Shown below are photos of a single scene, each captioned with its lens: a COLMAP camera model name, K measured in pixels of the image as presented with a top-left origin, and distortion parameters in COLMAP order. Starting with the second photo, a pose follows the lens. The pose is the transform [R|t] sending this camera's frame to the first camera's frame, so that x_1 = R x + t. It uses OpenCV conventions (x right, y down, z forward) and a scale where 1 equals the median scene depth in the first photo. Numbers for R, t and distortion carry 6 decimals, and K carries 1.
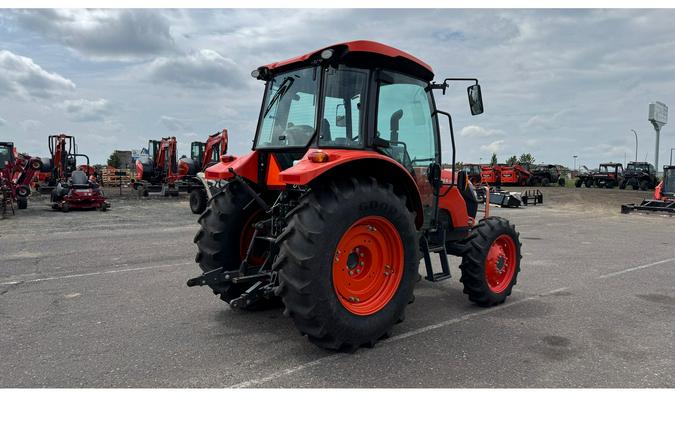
lens RADIAL K [[506.6, 0, 334.1], [0, 506.6, 207.6], [0, 0, 1]] dist [0.006459, -0.003373]
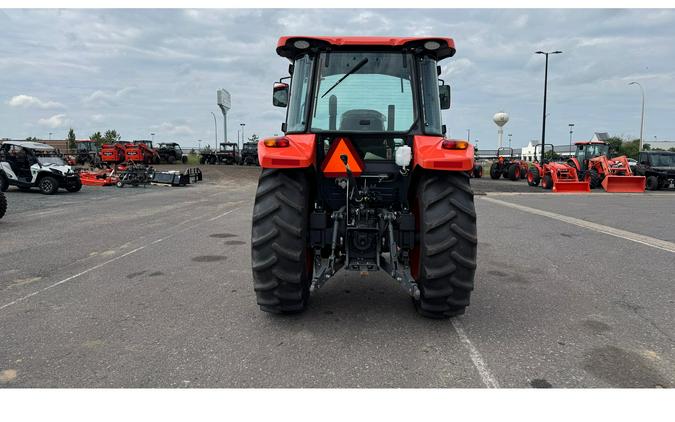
lens RADIAL K [[506.6, 0, 334.1], [0, 506.6, 207.6], [0, 0, 1]] dist [0.006459, -0.003373]
pose [[0.652270, -0.082315, 0.753504, -0.093977], [0.047365, 0.996569, 0.067867, -0.004840], [-0.756505, -0.008578, 0.653931, 0.045264]]
